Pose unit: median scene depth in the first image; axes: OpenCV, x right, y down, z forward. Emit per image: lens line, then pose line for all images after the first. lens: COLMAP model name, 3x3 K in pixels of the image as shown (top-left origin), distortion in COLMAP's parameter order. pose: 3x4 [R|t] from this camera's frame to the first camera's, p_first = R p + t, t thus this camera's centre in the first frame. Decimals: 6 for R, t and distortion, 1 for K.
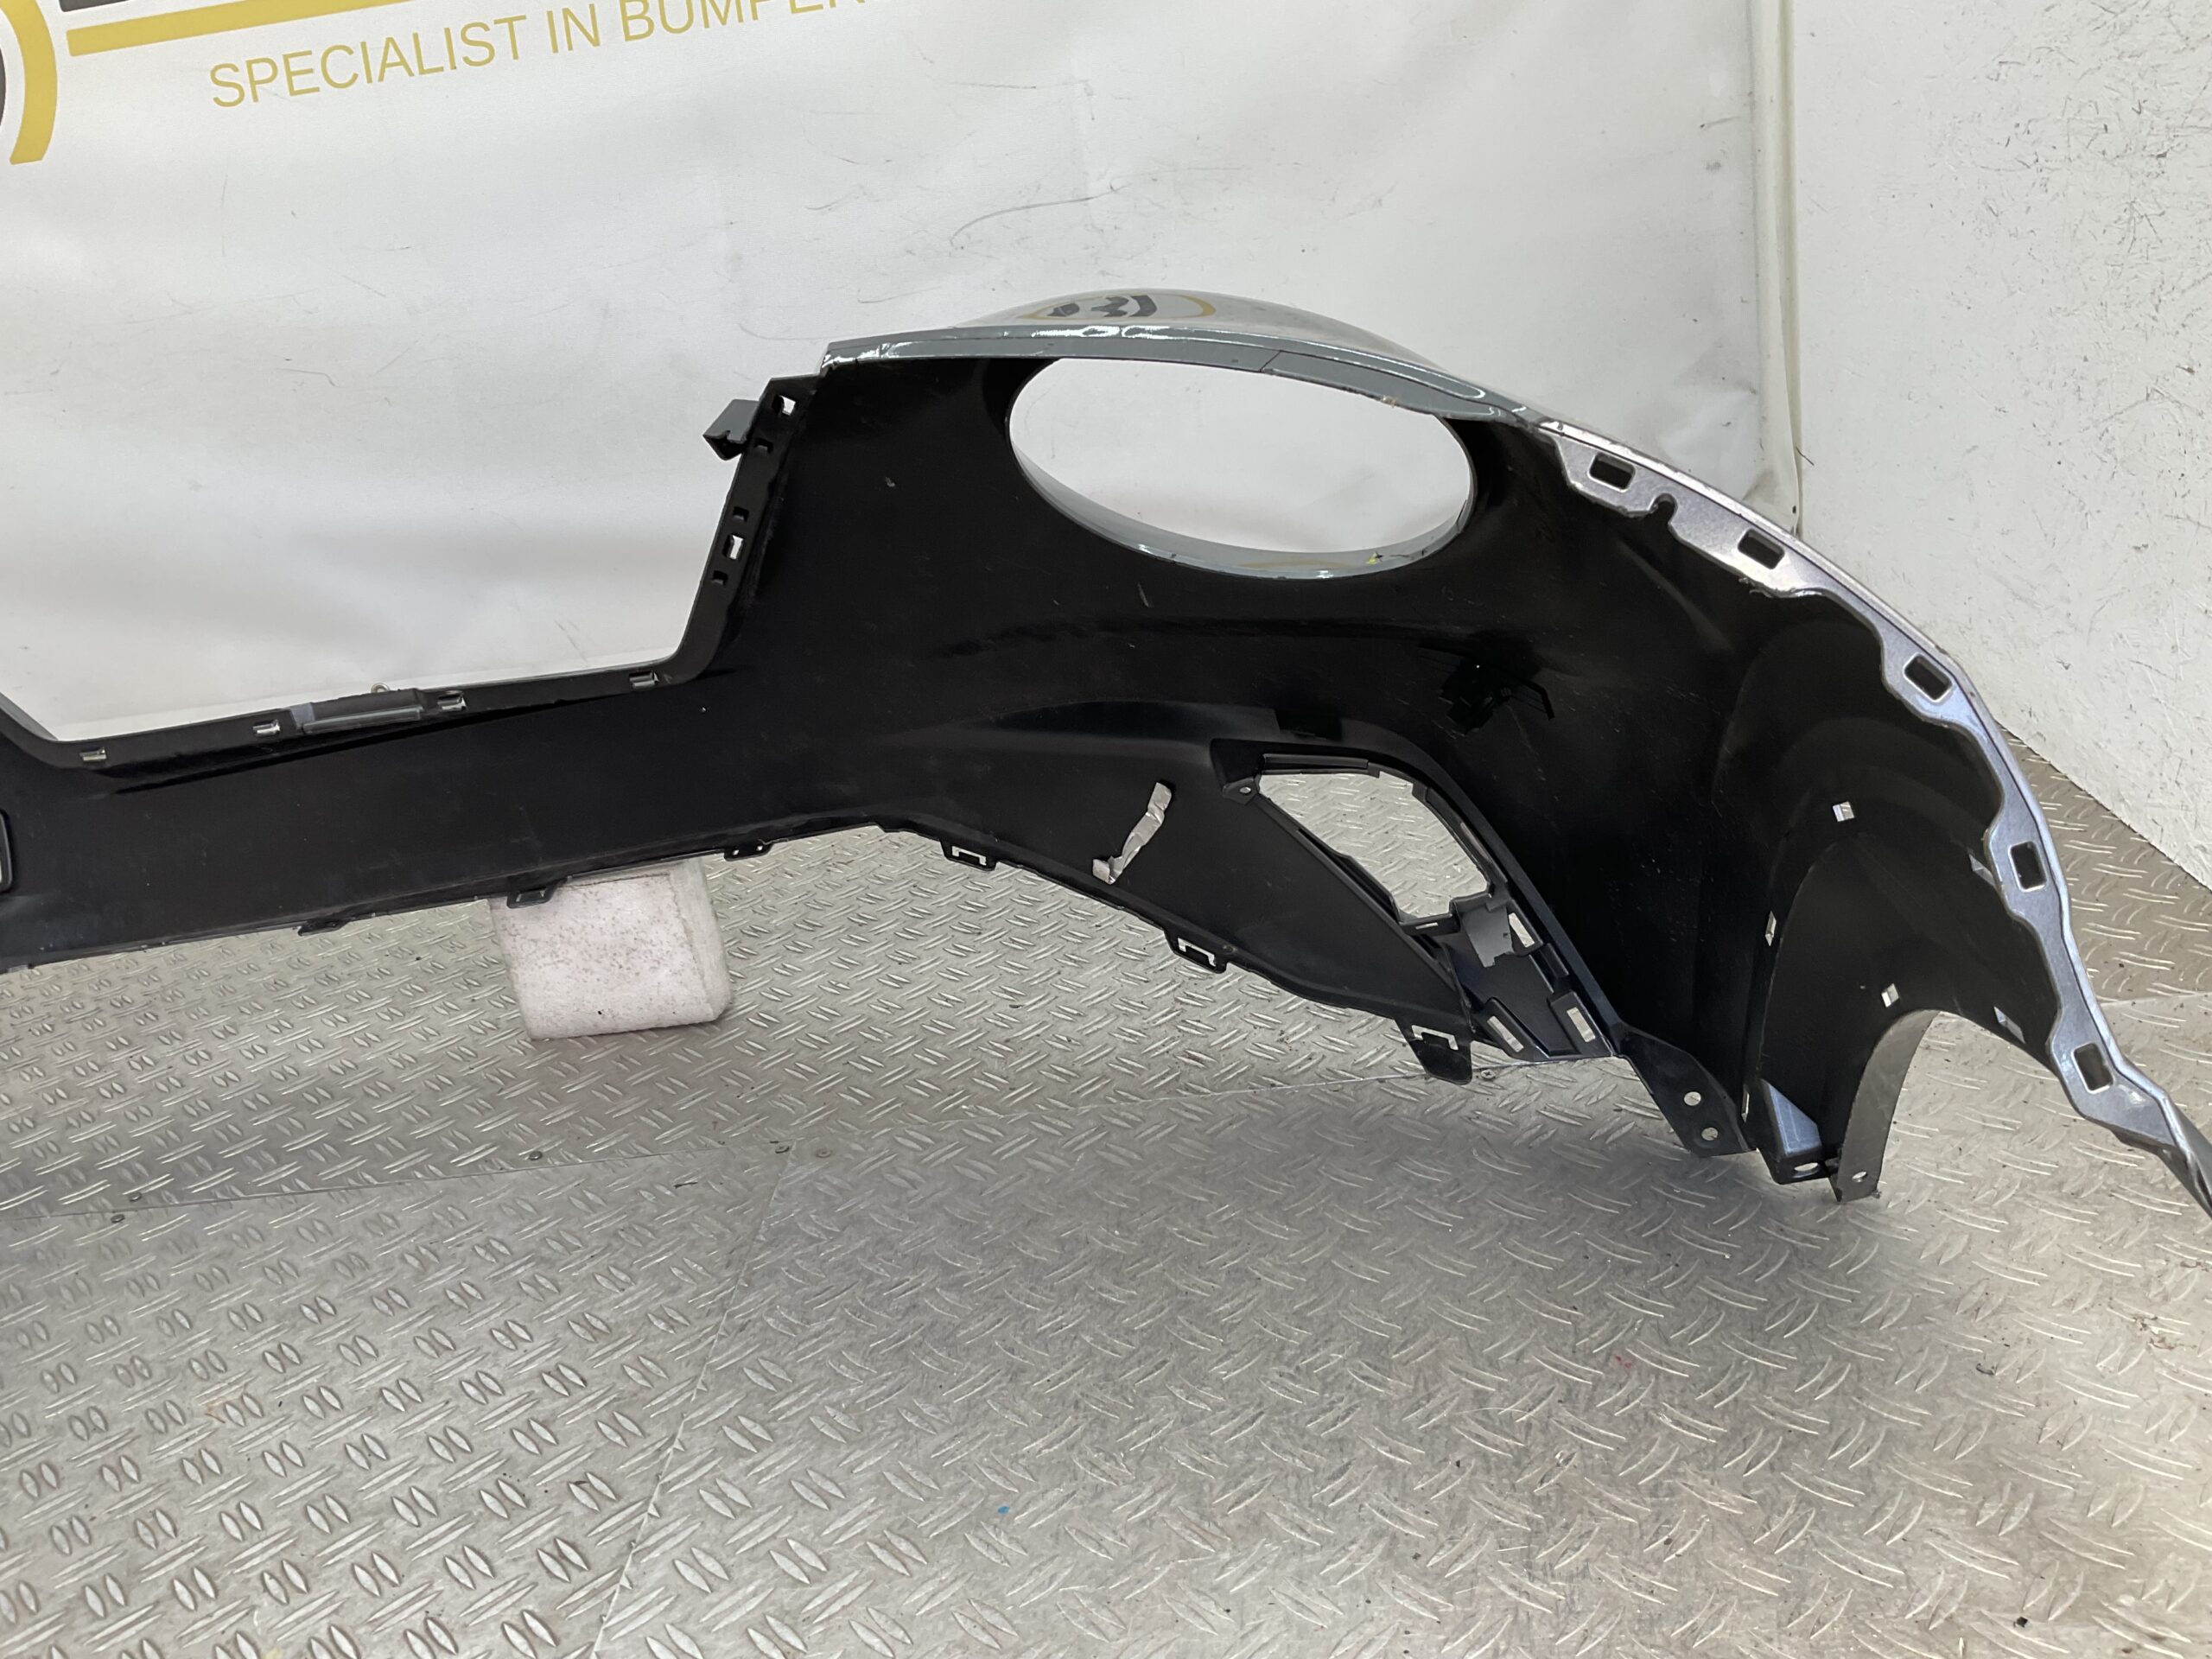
lens RADIAL K [[1869.9, 0, 1104.6], [0, 1869.9, 838.3], [0, 0, 1]] dist [0.043041, -0.080949]
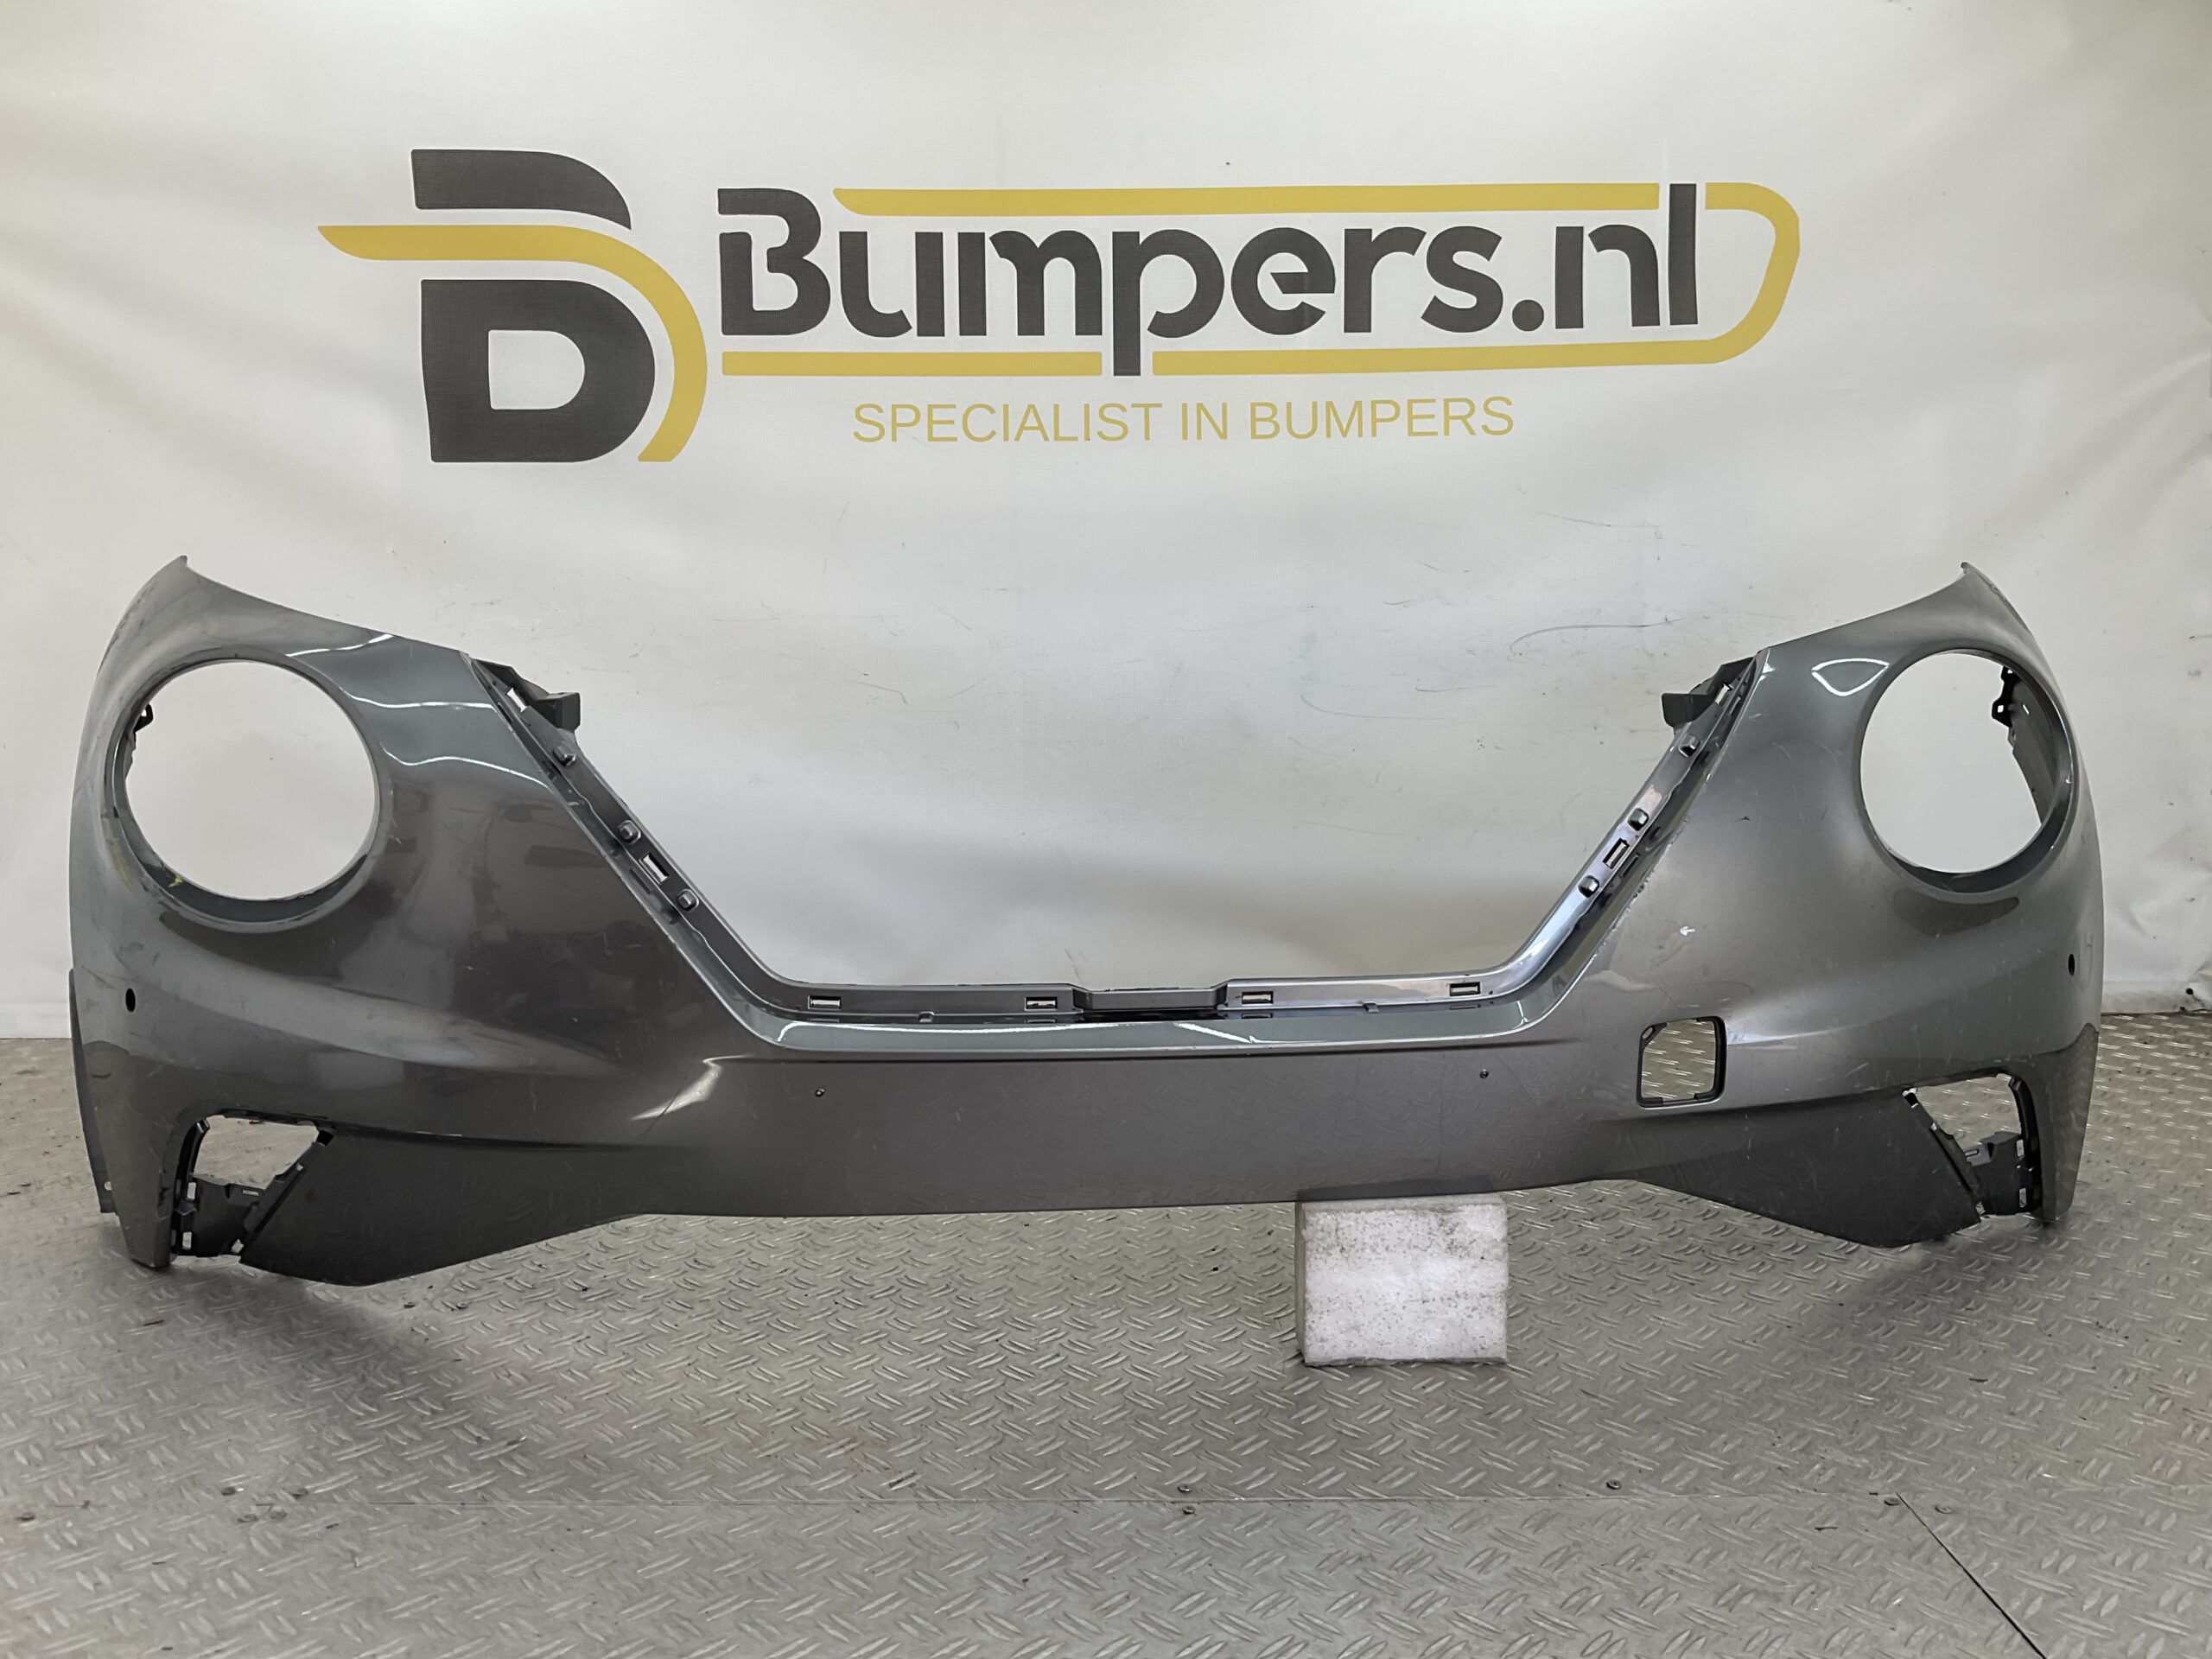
lens RADIAL K [[1834.9, 0, 1106.0], [0, 1834.9, 829.5], [0, 0, 1]] dist [0.138998, -0.269279]
pose [[0.989502, 0.123444, 0.075144, -0.387808], [-0.104144, 0.969597, -0.221440, 0.046114], [-0.100195, 0.211290, 0.972274, 0.005235]]
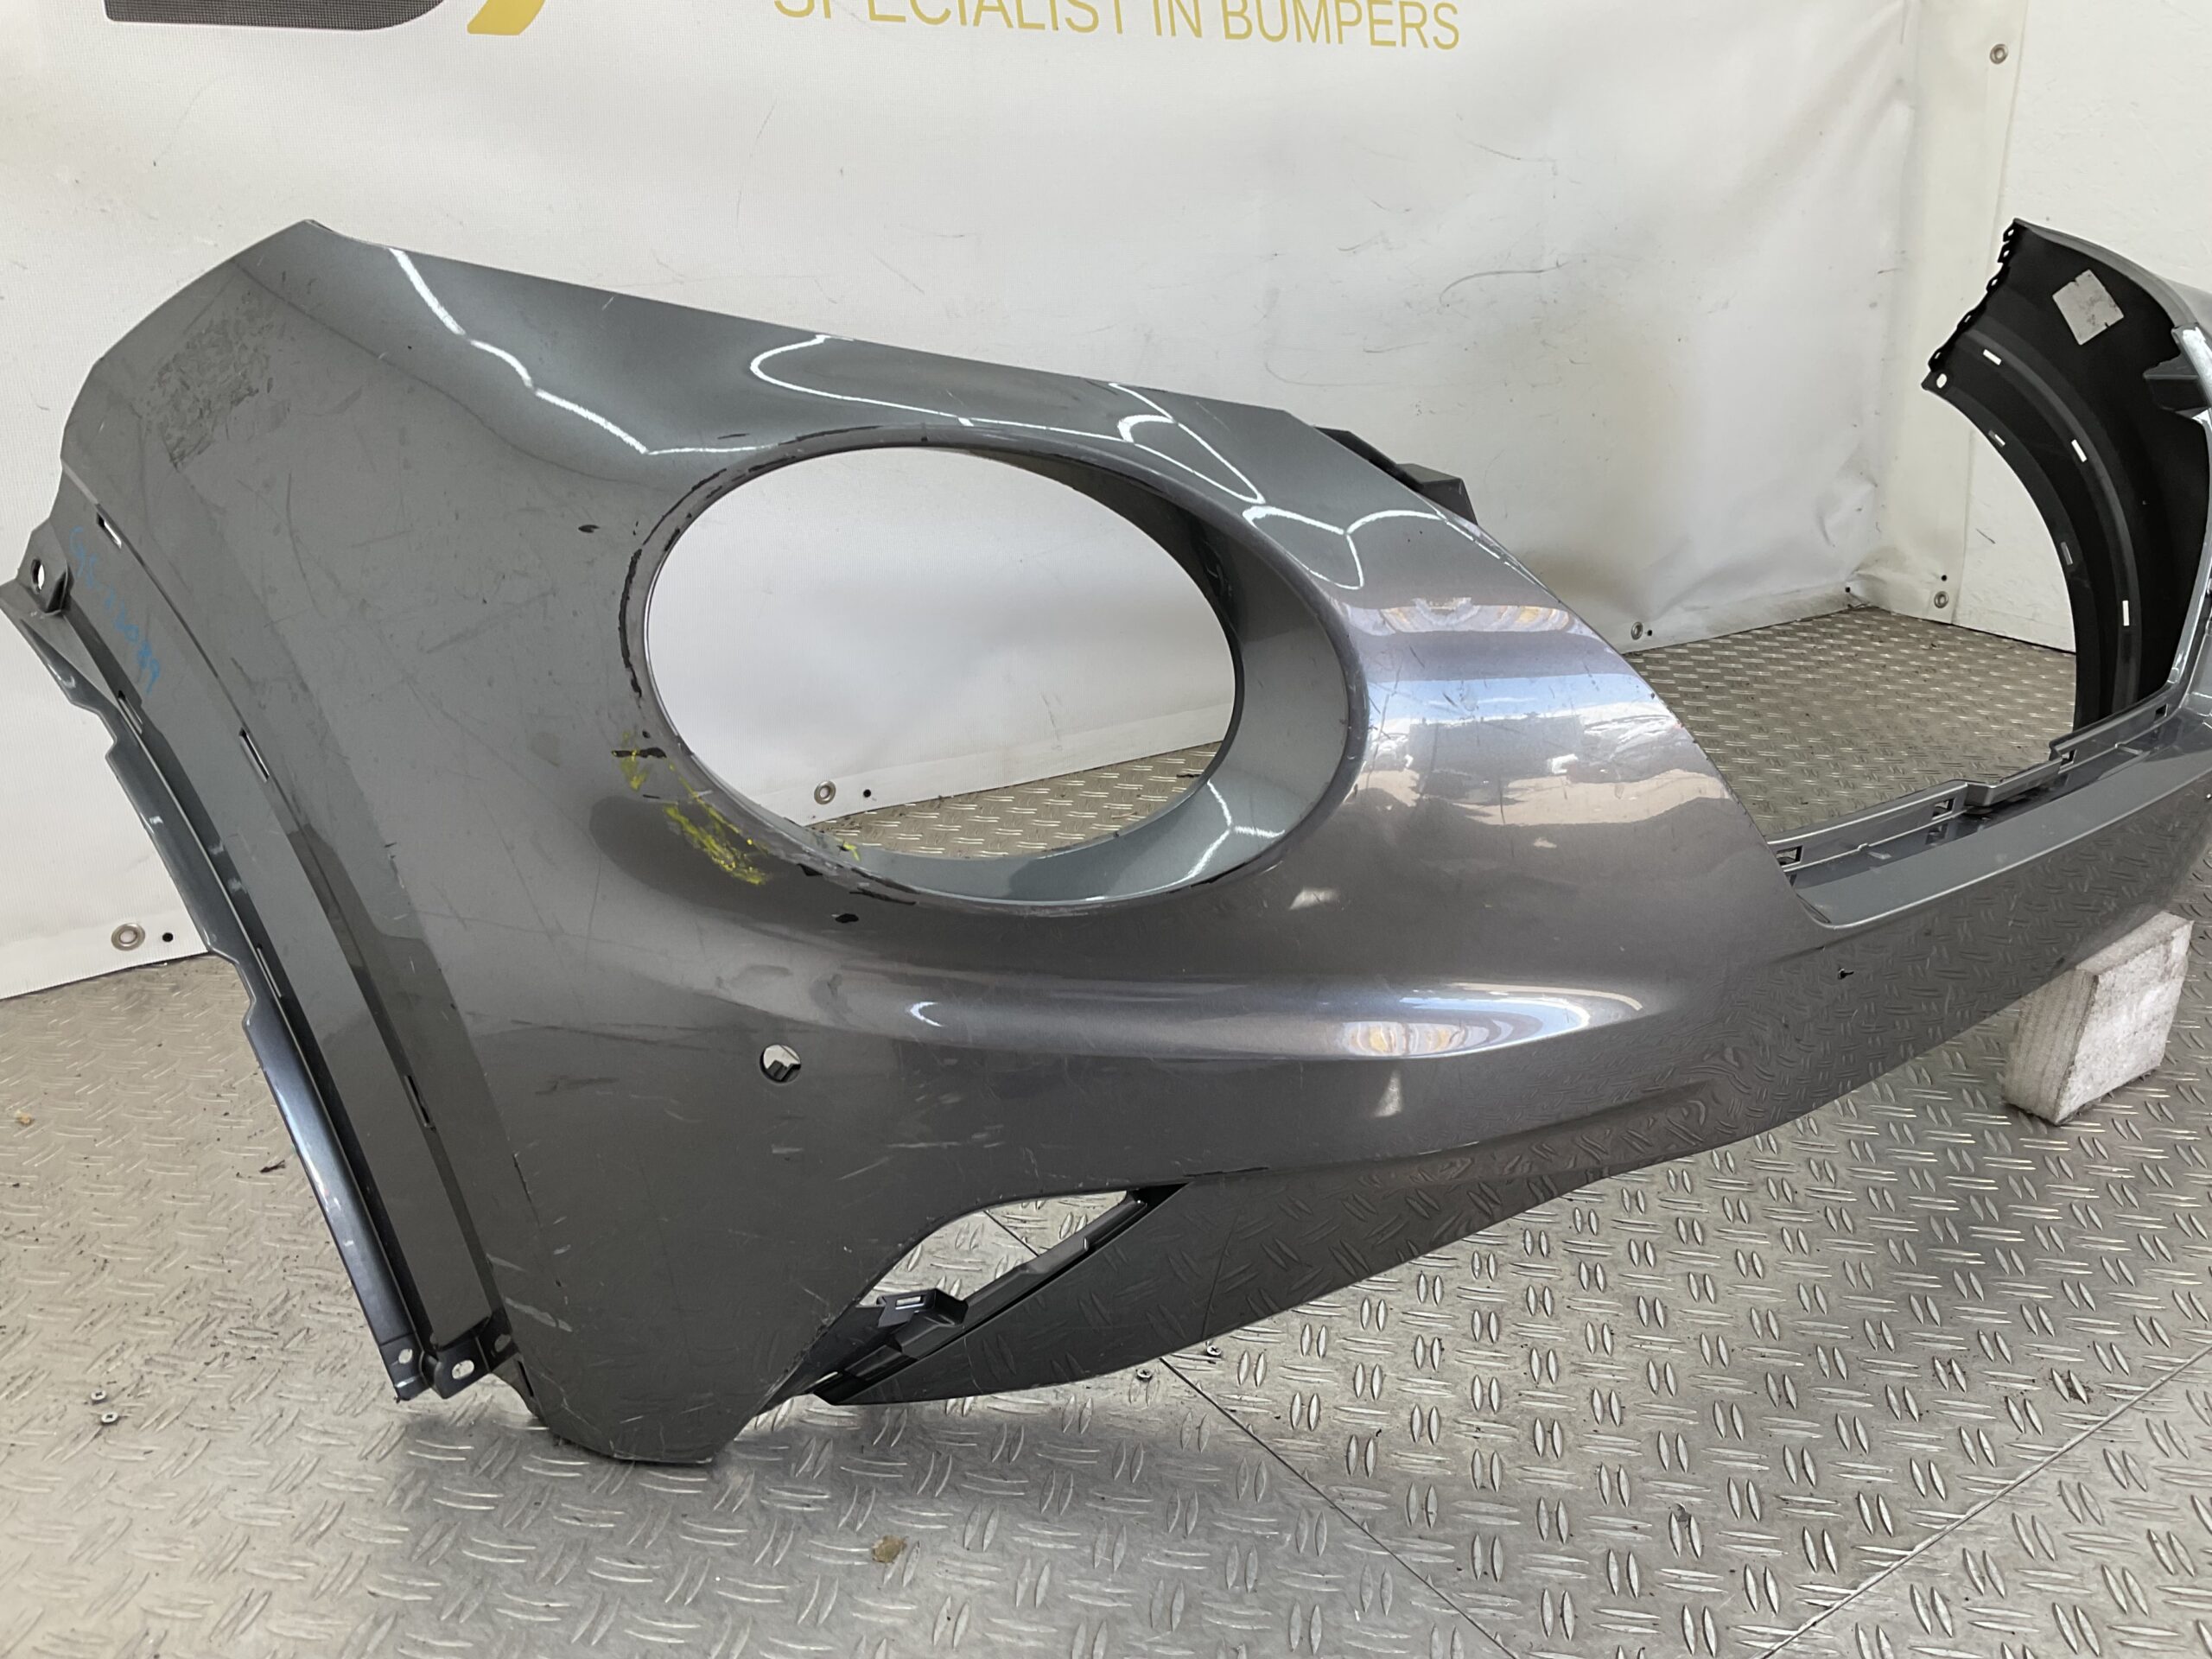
lens RADIAL K [[1860.8, 0, 1106.0], [0, 1860.8, 829.5], [0, 0, 1]] dist [0.061201, -0.106764]
pose [[0.776514, -0.070132, 0.626185, -0.872702], [0.100509, 0.994848, -0.013217, -0.043932], [-0.622032, 0.073200, 0.779563, 0.365585]]
